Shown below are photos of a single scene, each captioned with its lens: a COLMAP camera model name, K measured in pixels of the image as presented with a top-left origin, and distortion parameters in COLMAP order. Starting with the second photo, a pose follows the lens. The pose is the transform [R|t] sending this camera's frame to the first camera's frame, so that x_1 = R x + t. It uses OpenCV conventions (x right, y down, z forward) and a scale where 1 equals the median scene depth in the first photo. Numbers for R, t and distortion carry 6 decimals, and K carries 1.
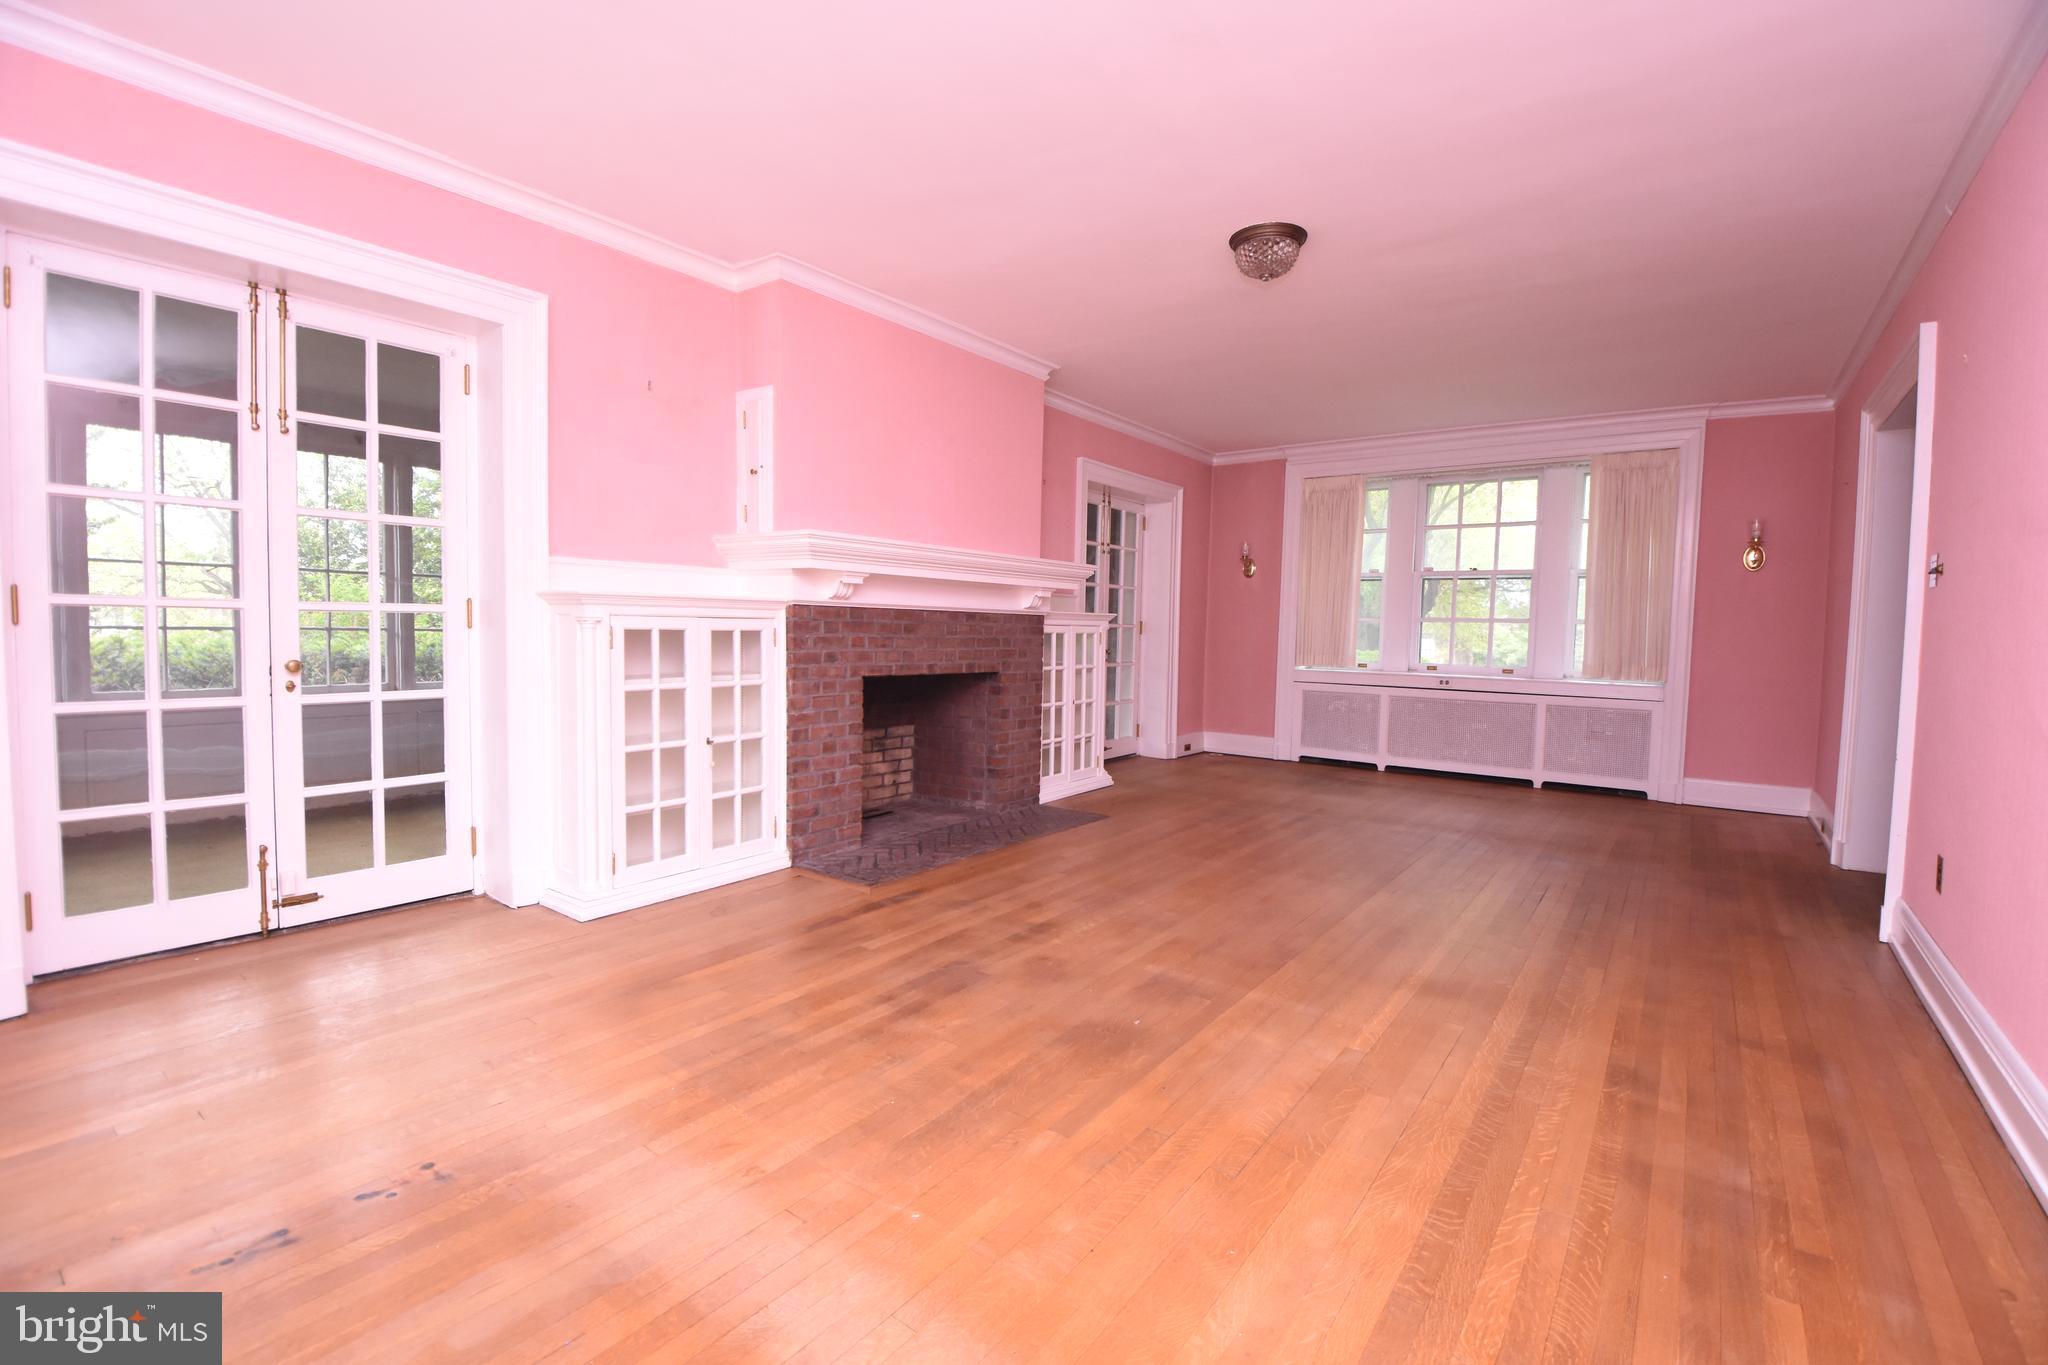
lens RADIAL K [[897.7, 0, 1024.0], [0, 897.7, 682.5], [0, 0, 1]] dist [0.015879, -0.024792]
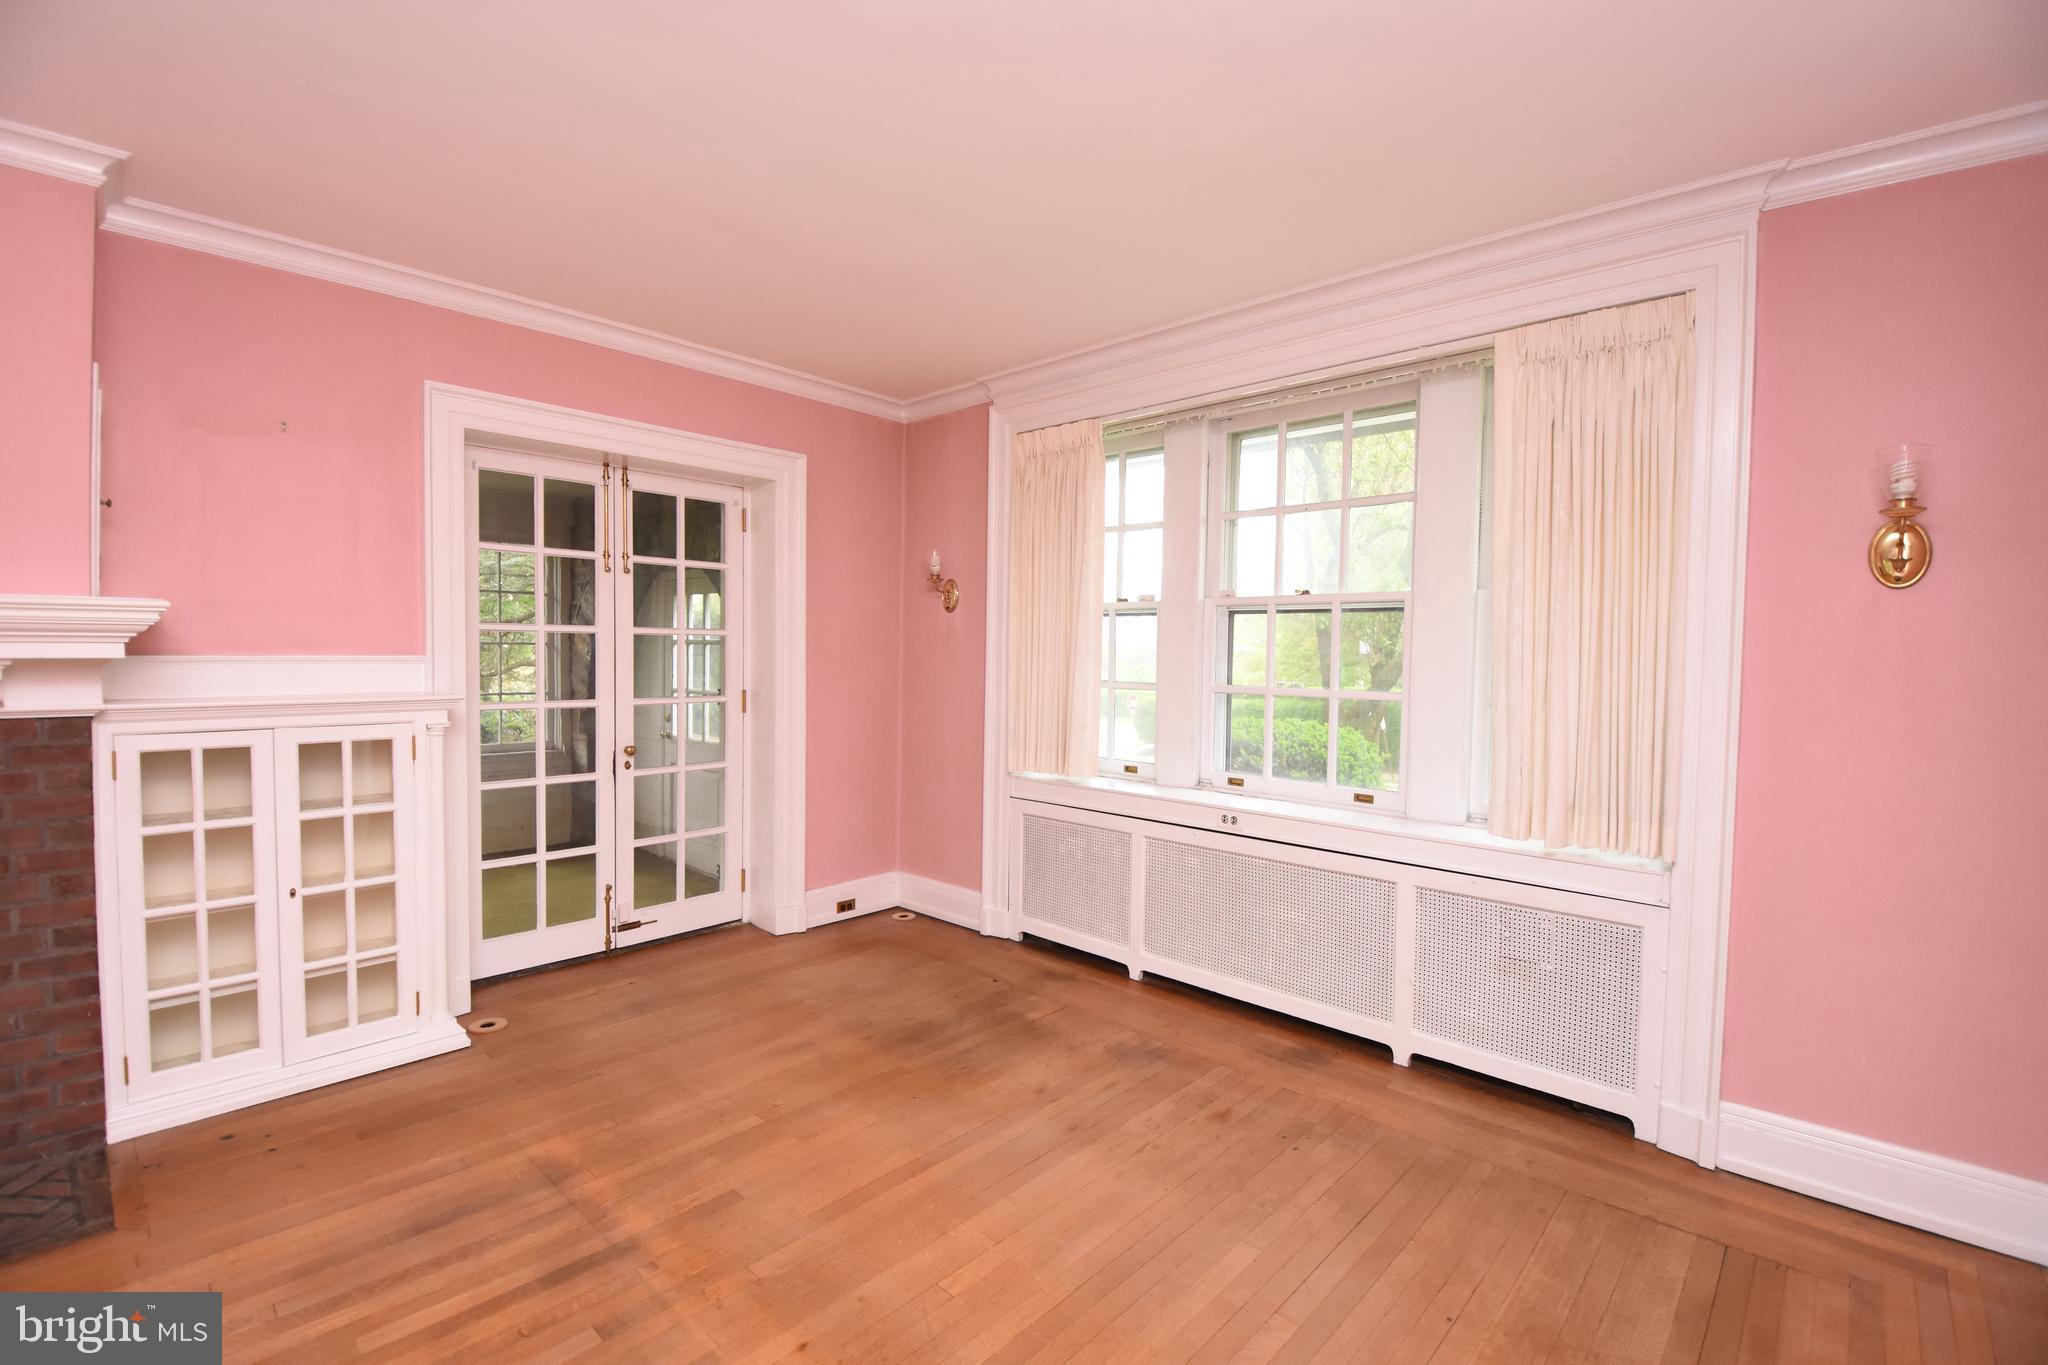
lens RADIAL K [[897.7, 0, 1024.0], [0, 897.7, 682.5], [0, 0, 1]] dist [0.015879, -0.024792]
pose [[0.993991, -0.004917, -0.109350, 0.672097], [0.001823, 0.999596, -0.028375, -0.101243], [0.109445, 0.028005, 0.993598, 0.807530]]
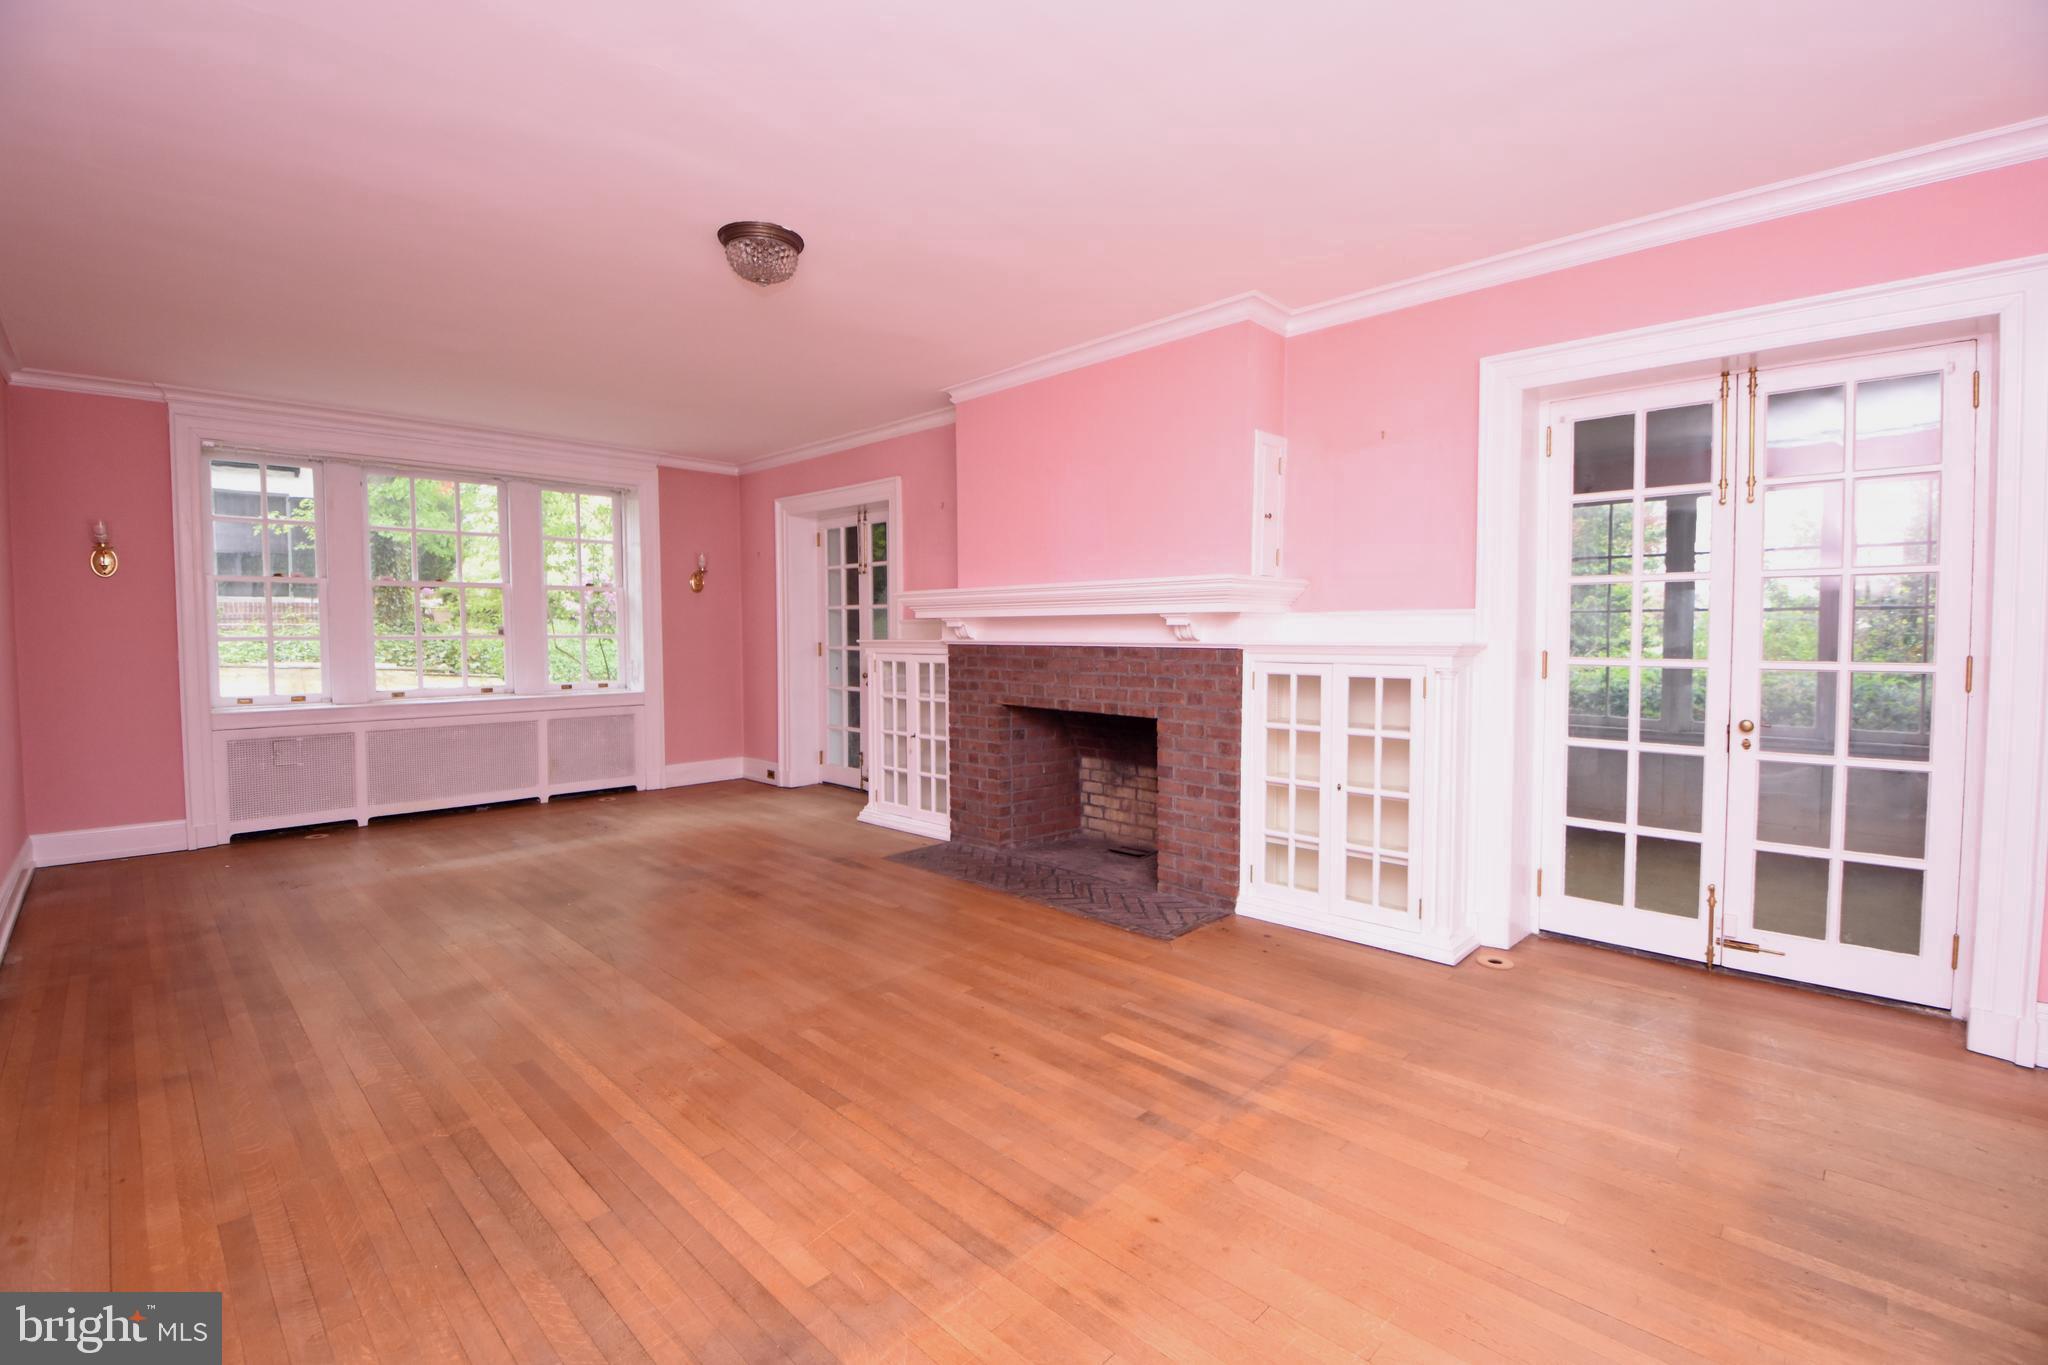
lens RADIAL K [[898.4, 0, 1027.9], [0, 898.4, 672.5], [0, 0, 1]] dist [0.015694, -0.023981]
pose [[-0.132204, 0.024875, -0.990910, 0.976081], [-0.061559, 0.997549, 0.033255, -0.089767], [0.989309, 0.065396, -0.130348, 1.204250]]
